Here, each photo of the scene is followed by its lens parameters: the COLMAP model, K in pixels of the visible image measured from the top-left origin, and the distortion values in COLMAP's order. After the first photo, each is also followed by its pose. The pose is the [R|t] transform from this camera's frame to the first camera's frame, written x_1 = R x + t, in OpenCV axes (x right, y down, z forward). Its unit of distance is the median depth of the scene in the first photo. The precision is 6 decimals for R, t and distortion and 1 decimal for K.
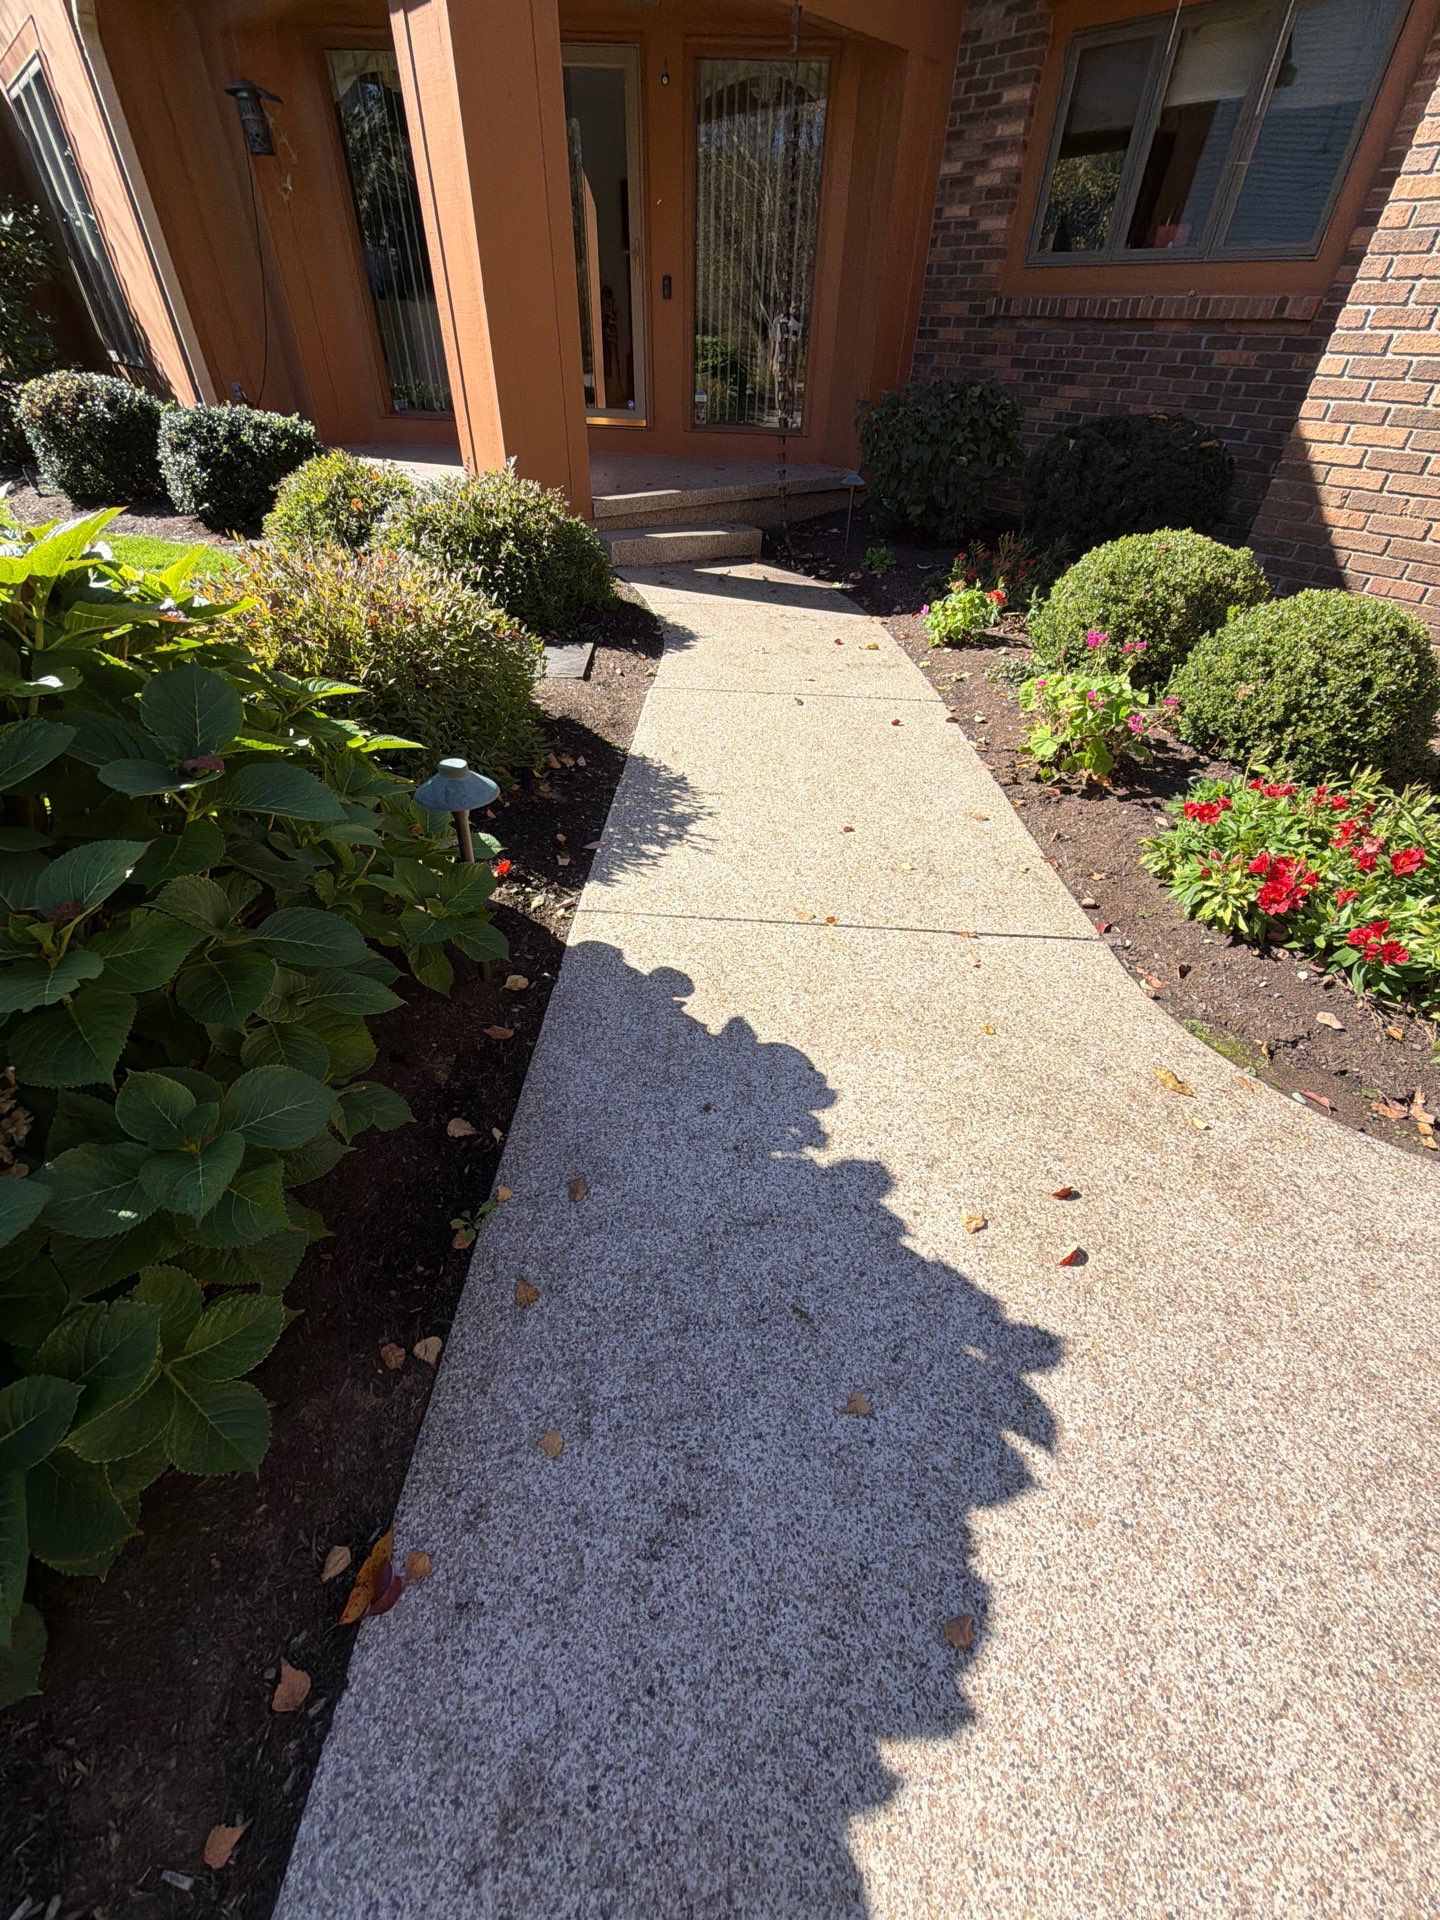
lens RADIAL K [[756.8, 0, 720.0], [0, 756.8, 960.0], [0, 0, 1]] dist [-0.000135, 0.000203]
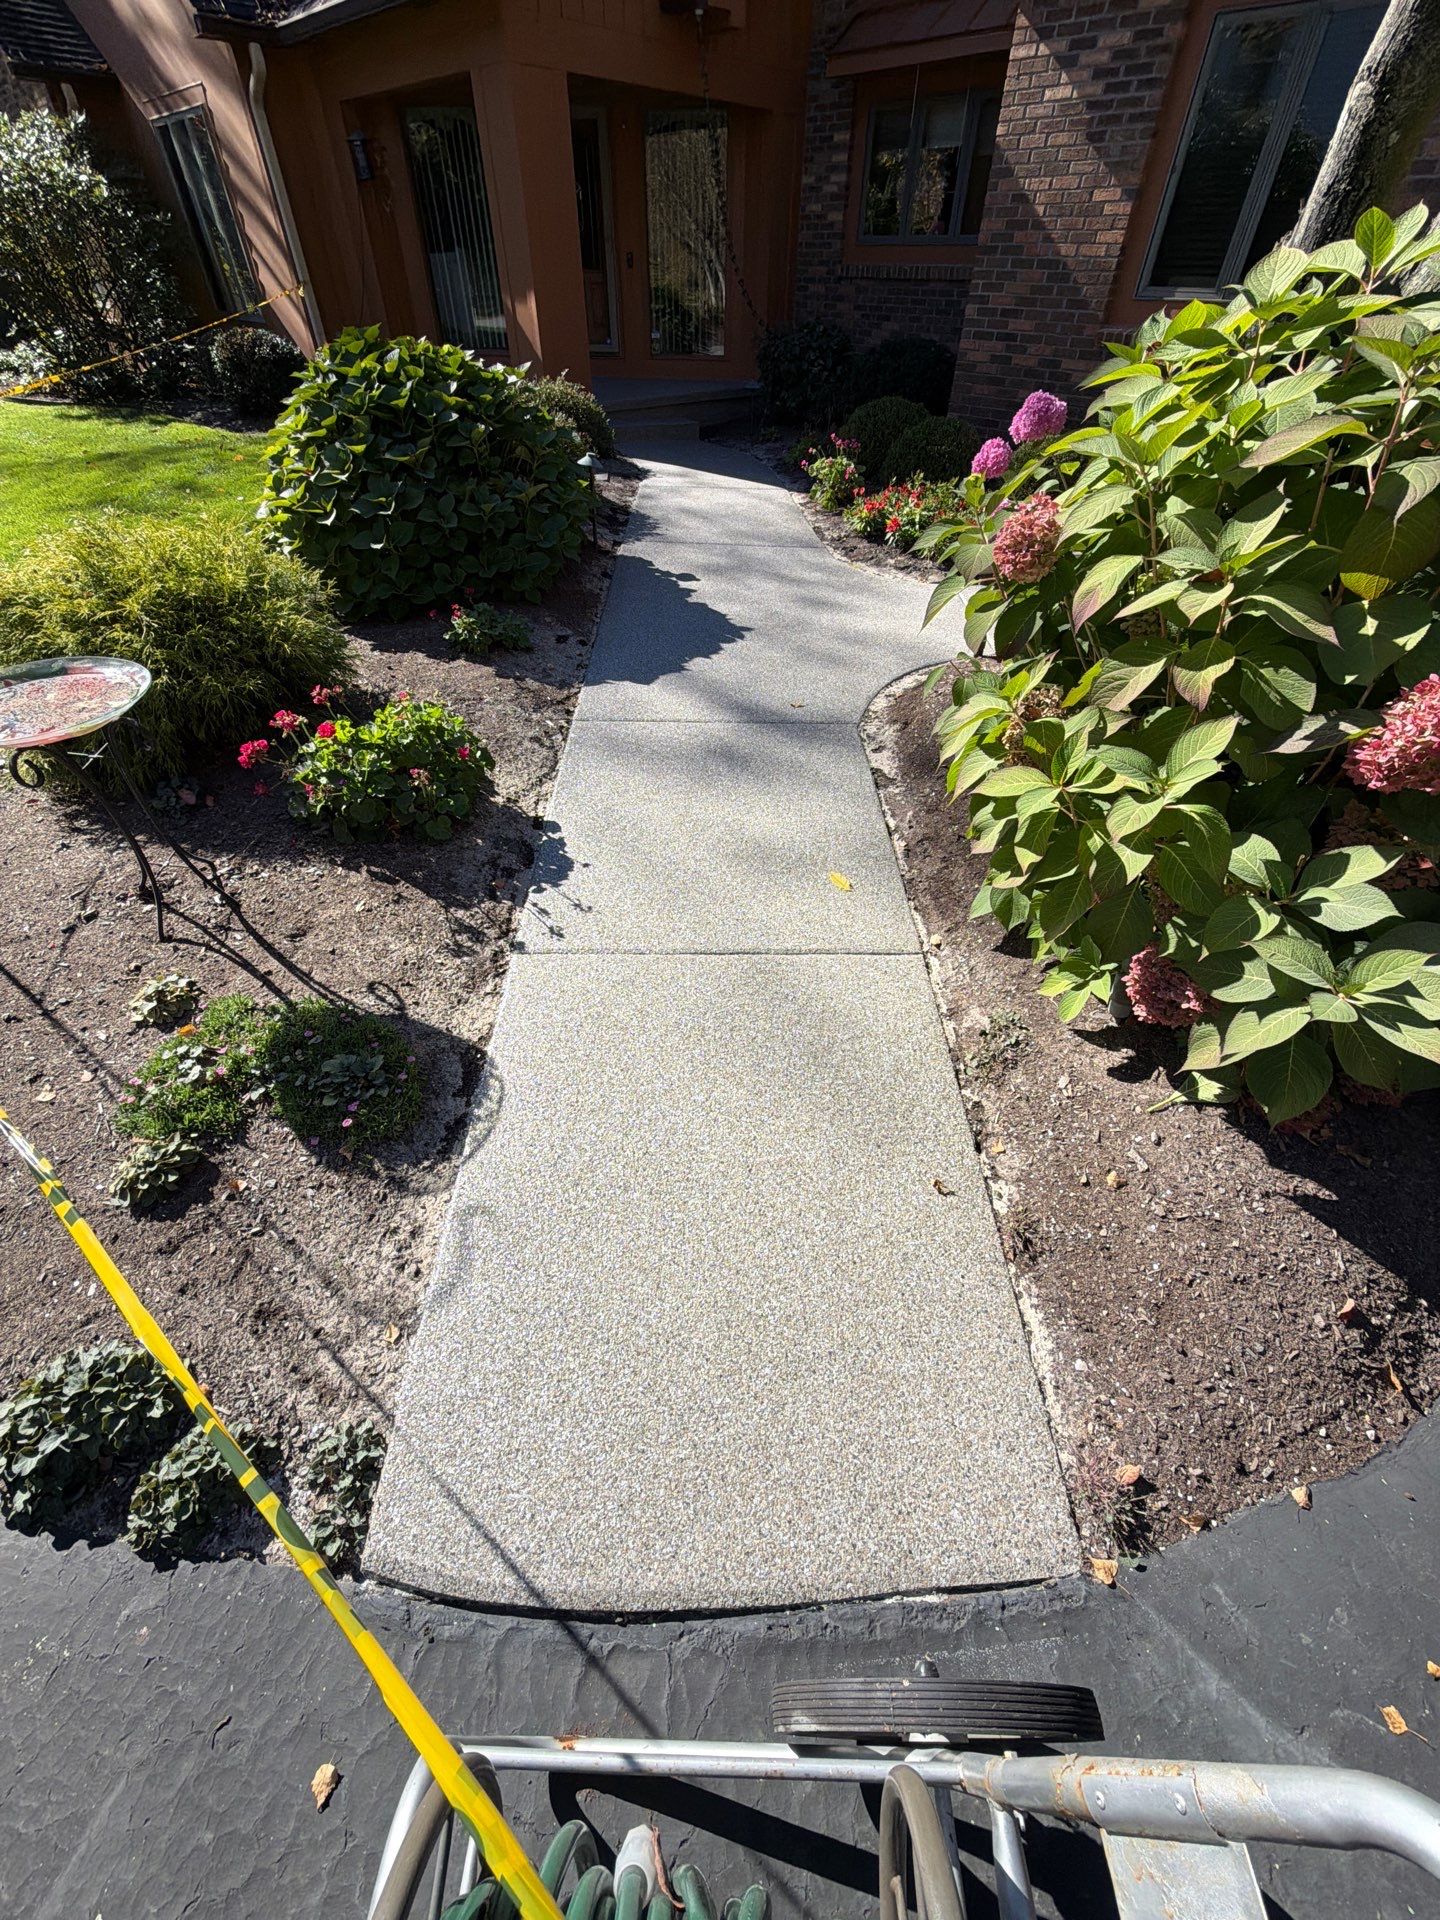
lens RADIAL K [[766.4, 0, 721.2], [0, 766.4, 958.0], [0, 0, 1]] dist [-0.000281, 0.000321]
pose [[0.998434, -0.048179, 0.028443, 0.001847], [0.046824, 0.997819, 0.046532, 0.733880], [-0.030623, -0.045127, 0.998512, -0.994305]]
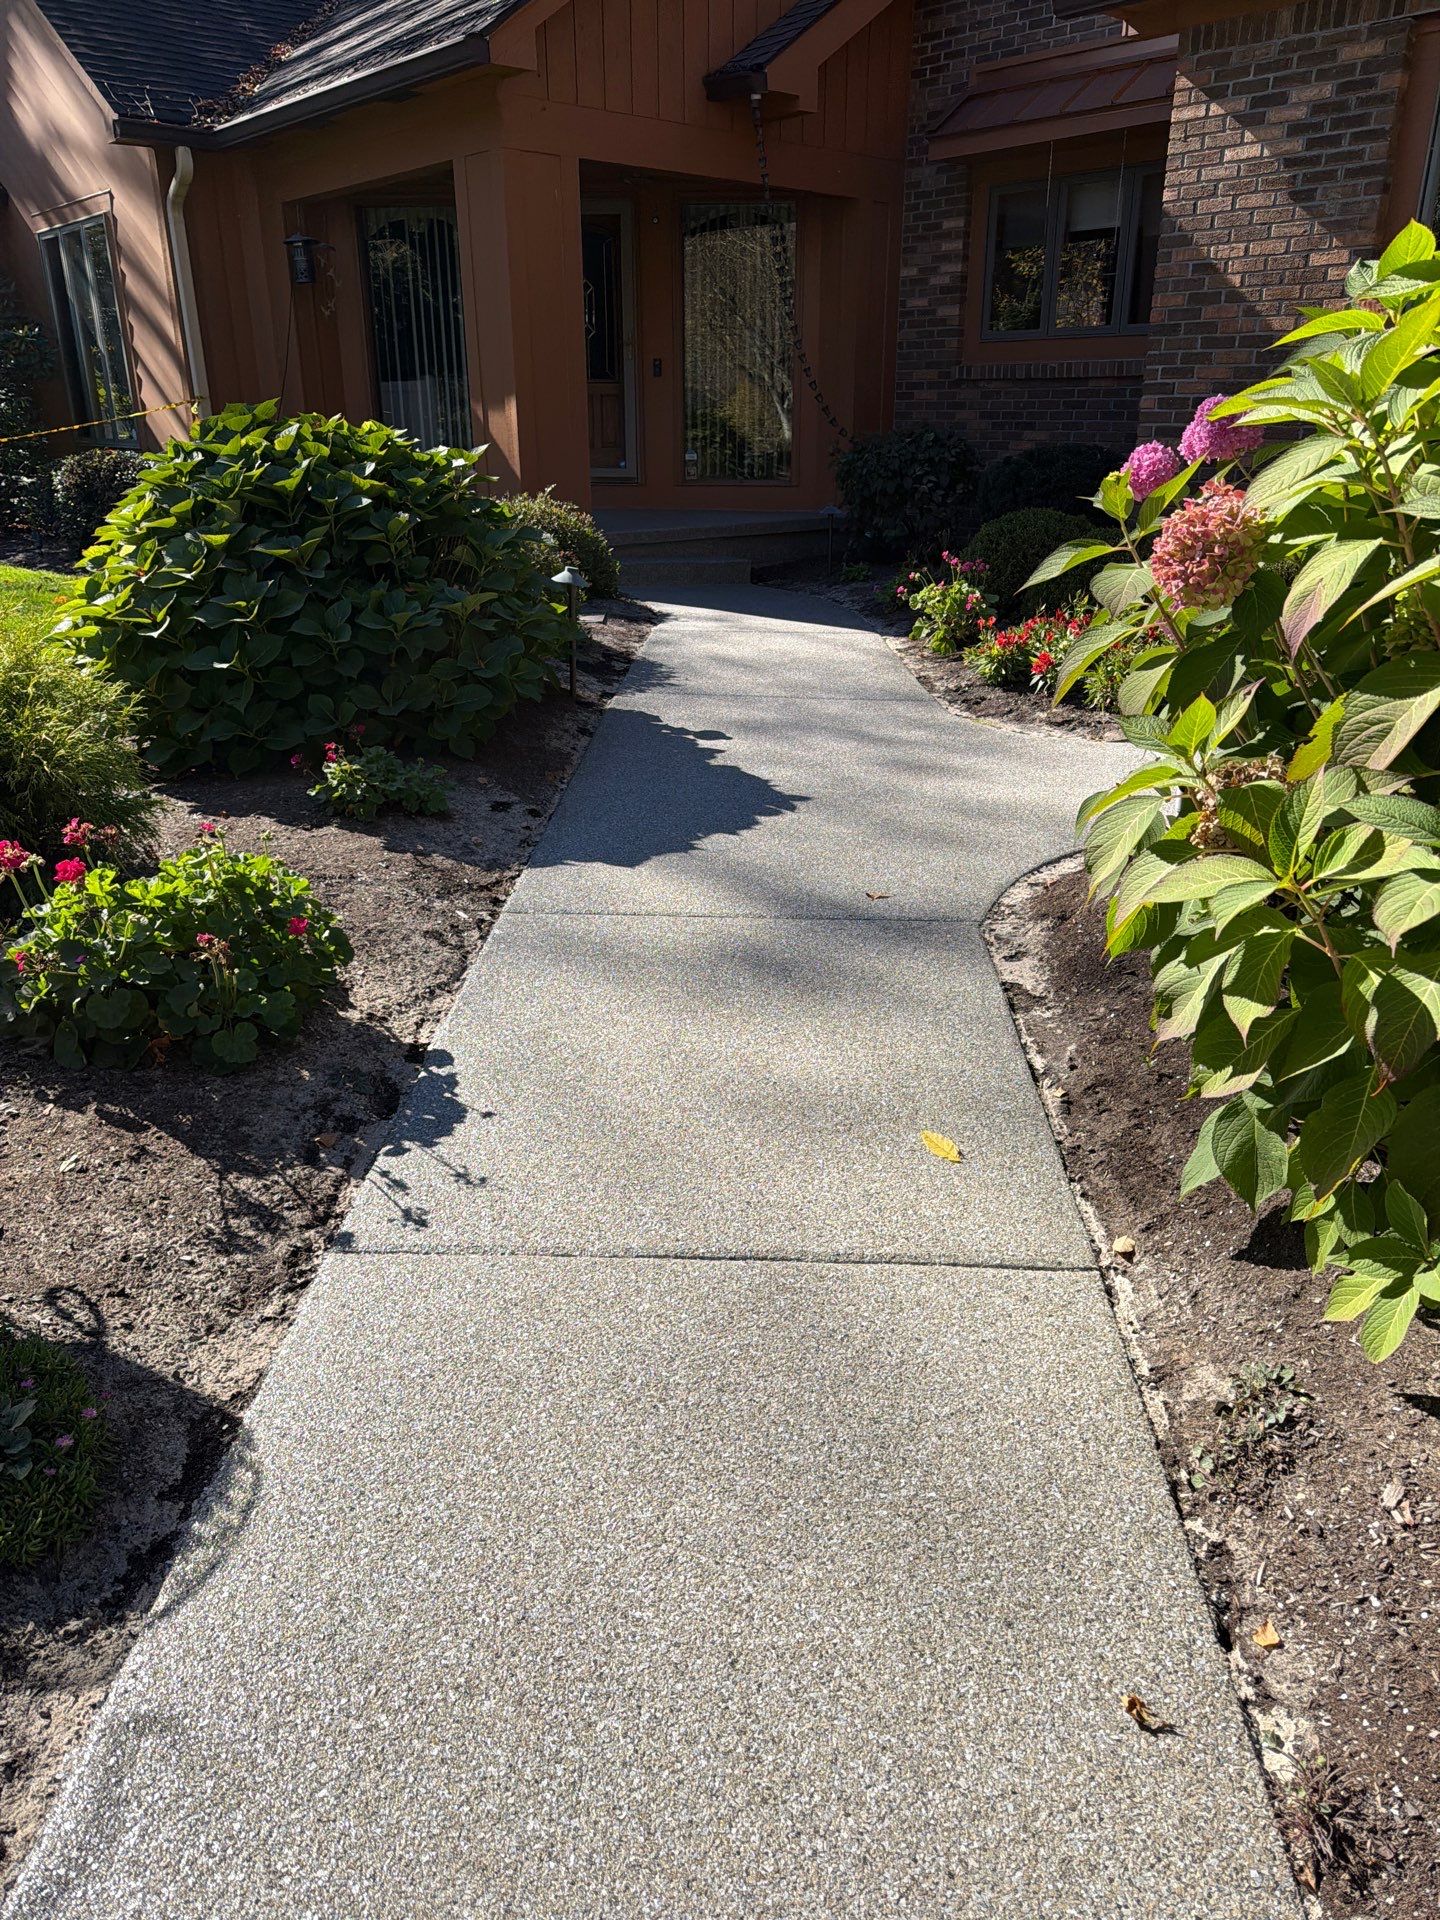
lens RADIAL K [[1349.4, 0, 720.0], [0, 1349.4, 960.0], [0, 0, 1]] dist [0.084011, -0.104314]
pose [[0.999536, -0.027014, -0.014065, 0.036966], [0.021497, 0.952903, -0.302511, 0.820279], [0.021574, 0.302068, 0.953042, -0.970594]]
